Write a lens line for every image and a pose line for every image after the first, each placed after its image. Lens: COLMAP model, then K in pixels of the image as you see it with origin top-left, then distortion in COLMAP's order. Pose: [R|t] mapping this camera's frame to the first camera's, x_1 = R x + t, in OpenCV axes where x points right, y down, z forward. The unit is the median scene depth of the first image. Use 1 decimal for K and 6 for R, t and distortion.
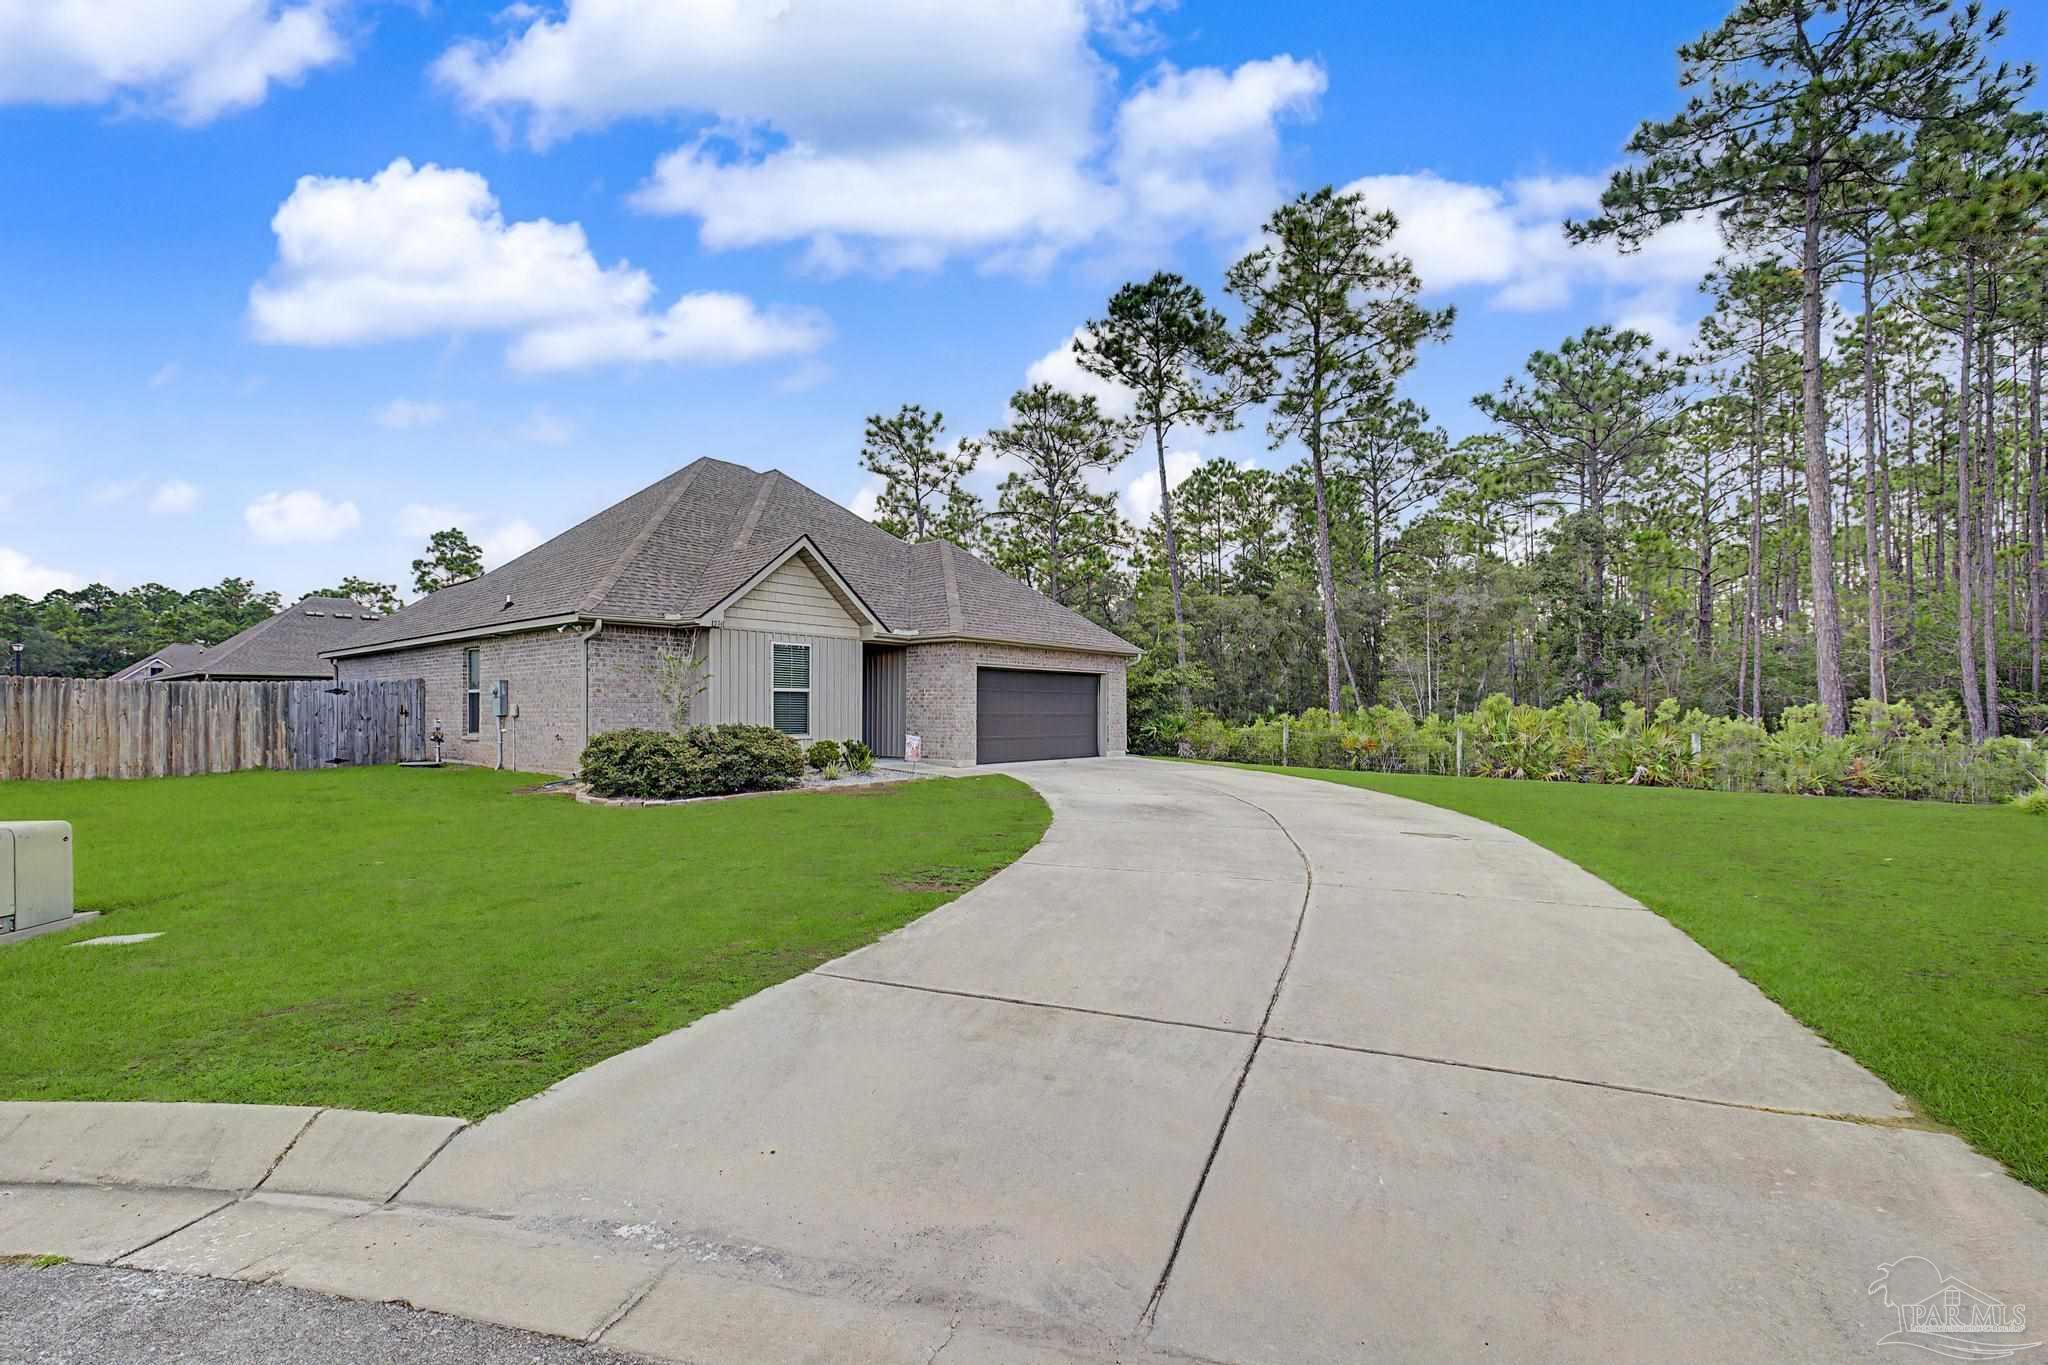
lens RADIAL K [[870.3, 0, 1017.2], [0, 870.3, 707.1], [0, 0, 1]] dist [0.005111, 0.000814]
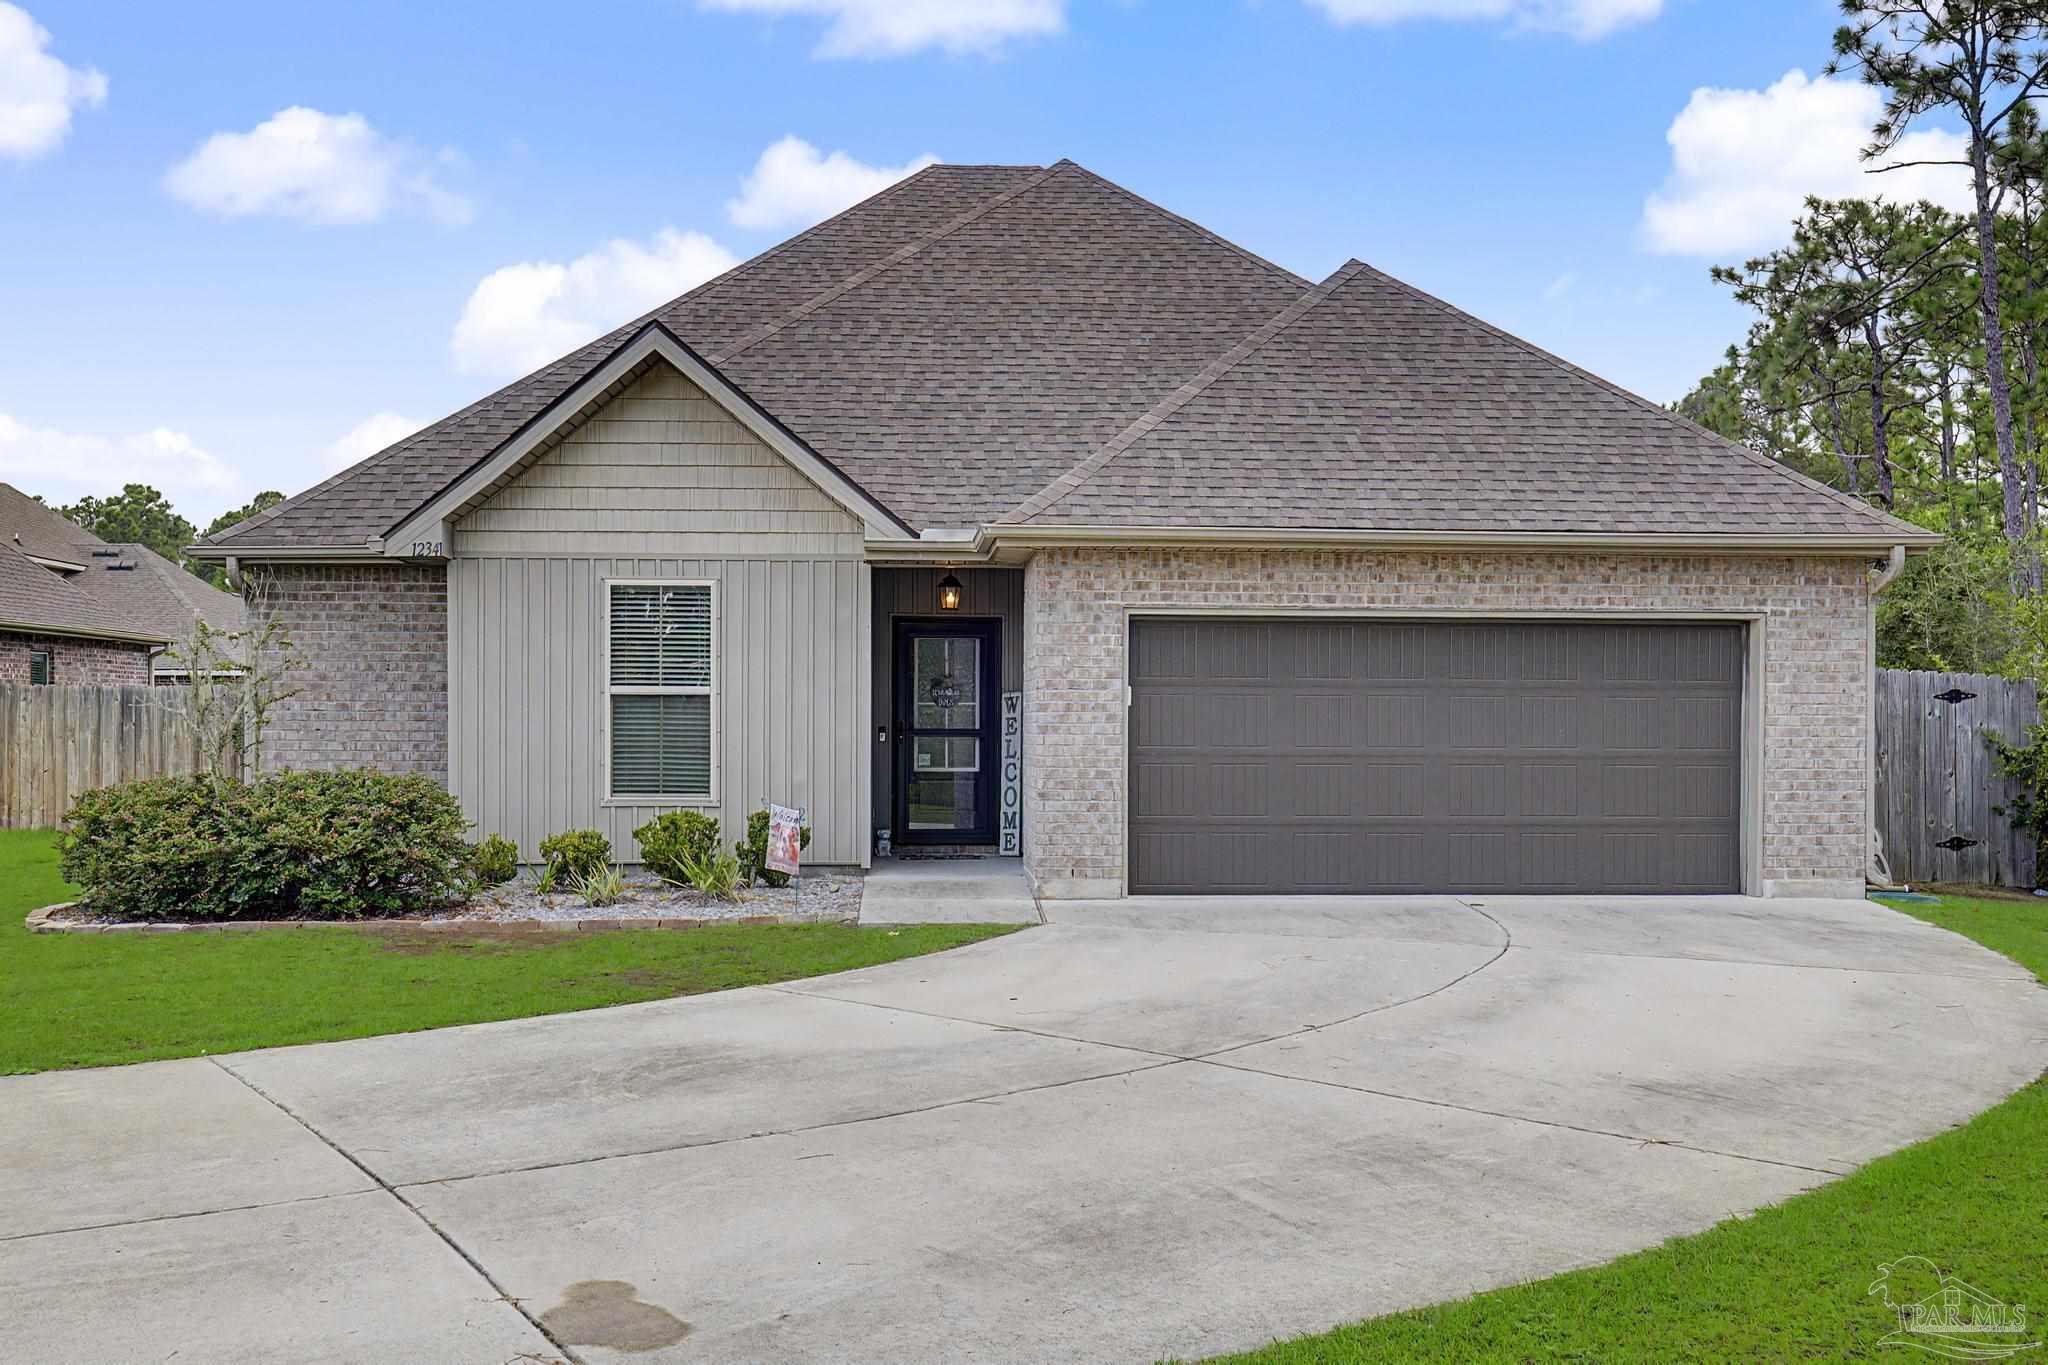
lens RADIAL K [[2010.8, 0, 1014.9], [0, 2010.8, 721.8], [0, 0, 1]] dist [-0.053690, 0.109562]
pose [[0.687318, 0.001778, -0.726355, 0.524792], [-0.000539, 0.999998, 0.001938, -0.005878], [0.726357, -0.000940, 0.687317, 0.416103]]
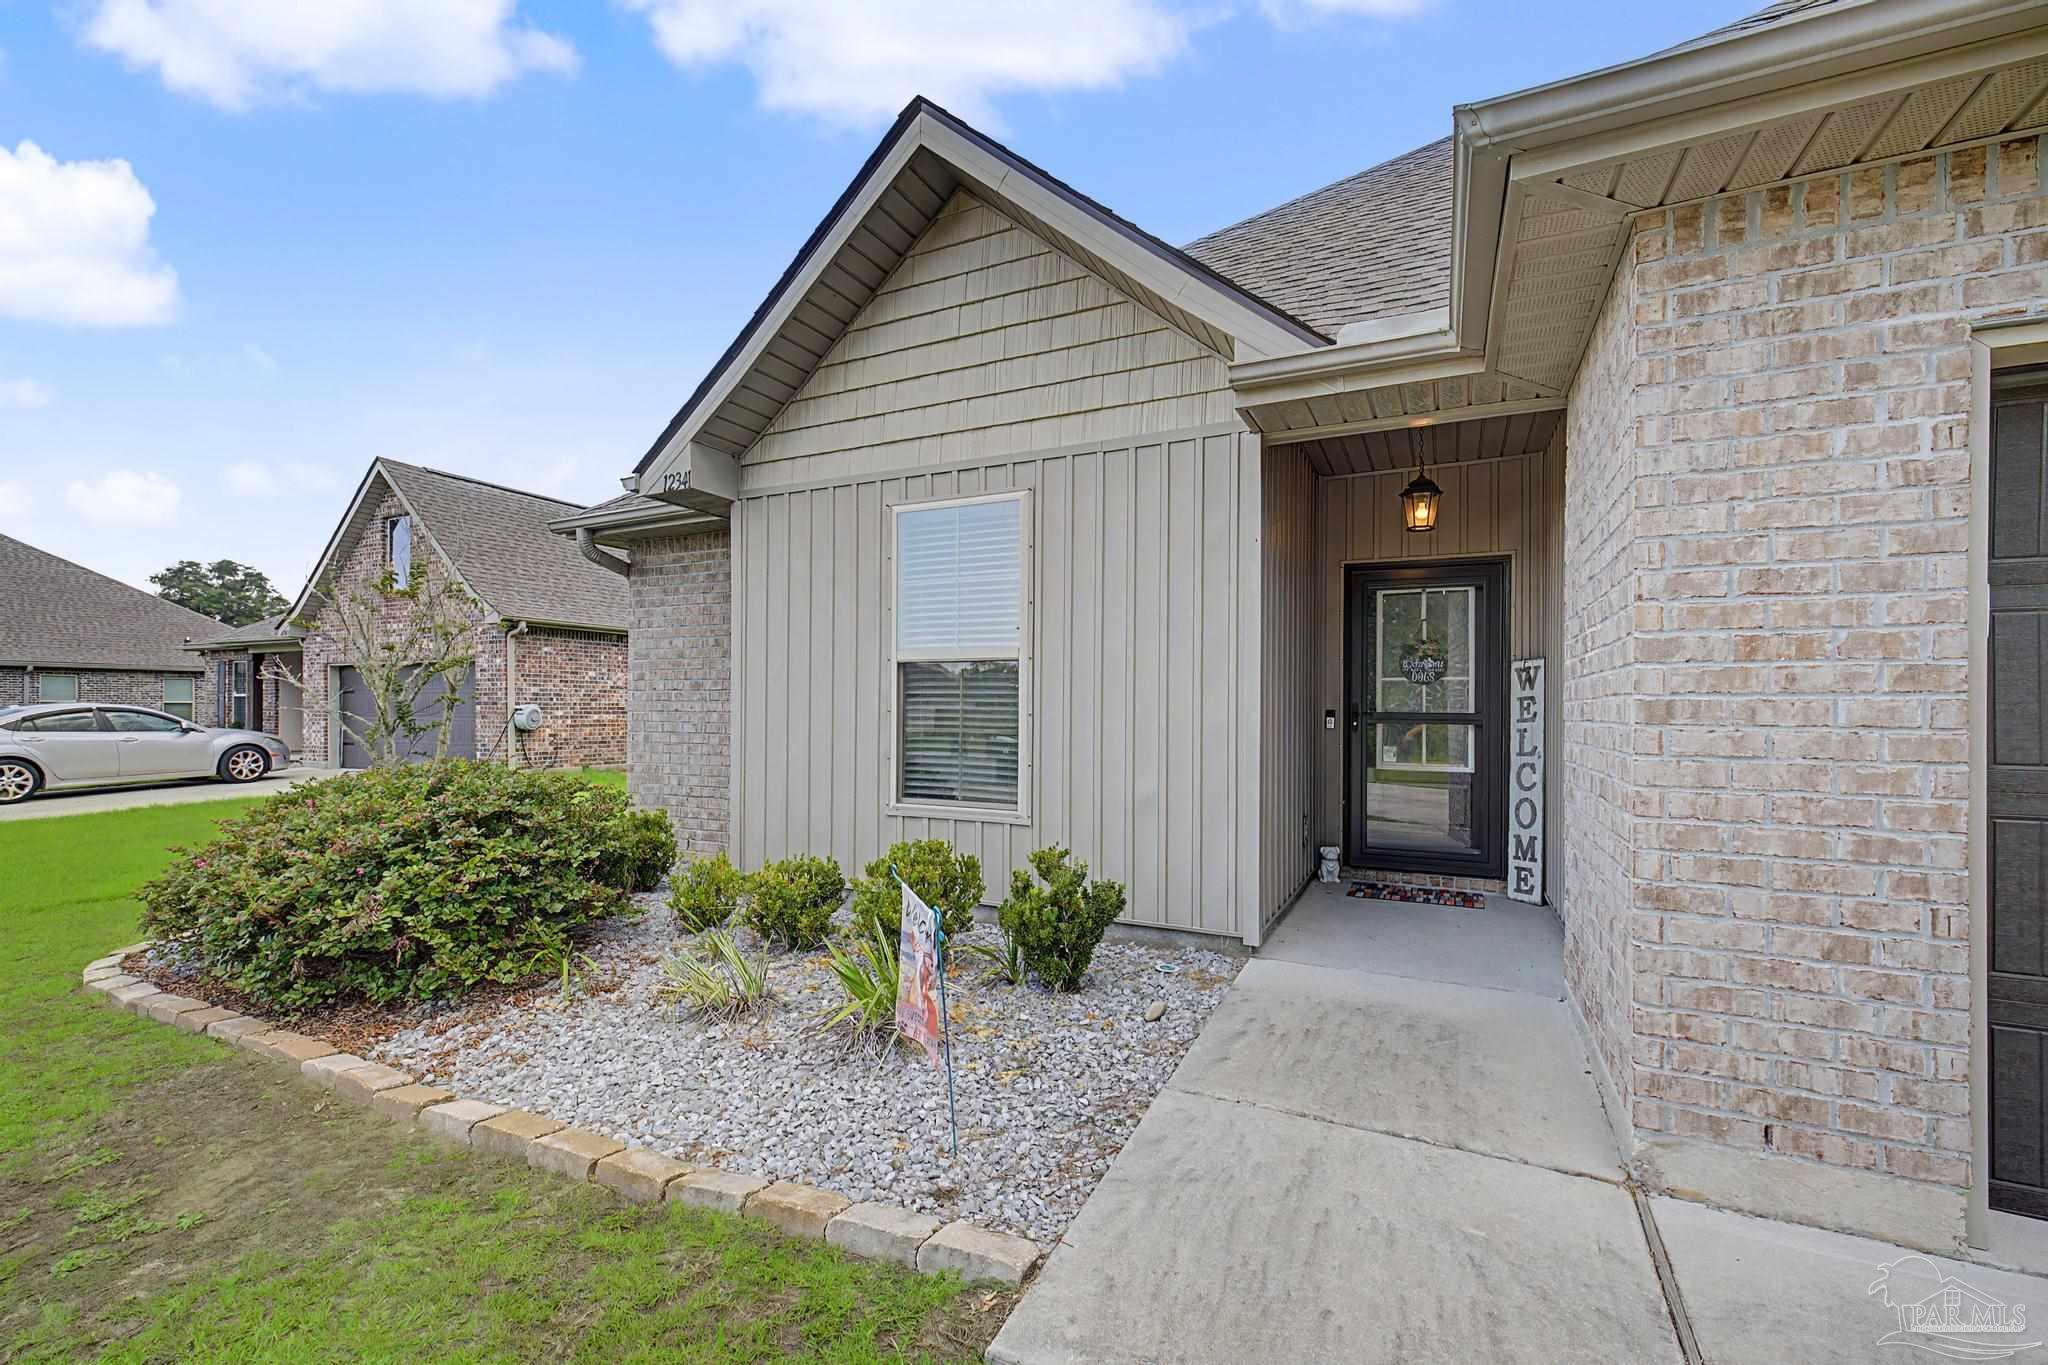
lens RADIAL K [[870.3, 0, 1017.2], [0, 870.3, 707.1], [0, 0, 1]] dist [0.005111, 0.000814]
pose [[0.242644, -0.001477, -0.970114, 0.032825], [-0.003072, 0.999993, -0.002290, -0.001365], [0.970110, 0.003535, 0.242638, 0.871185]]
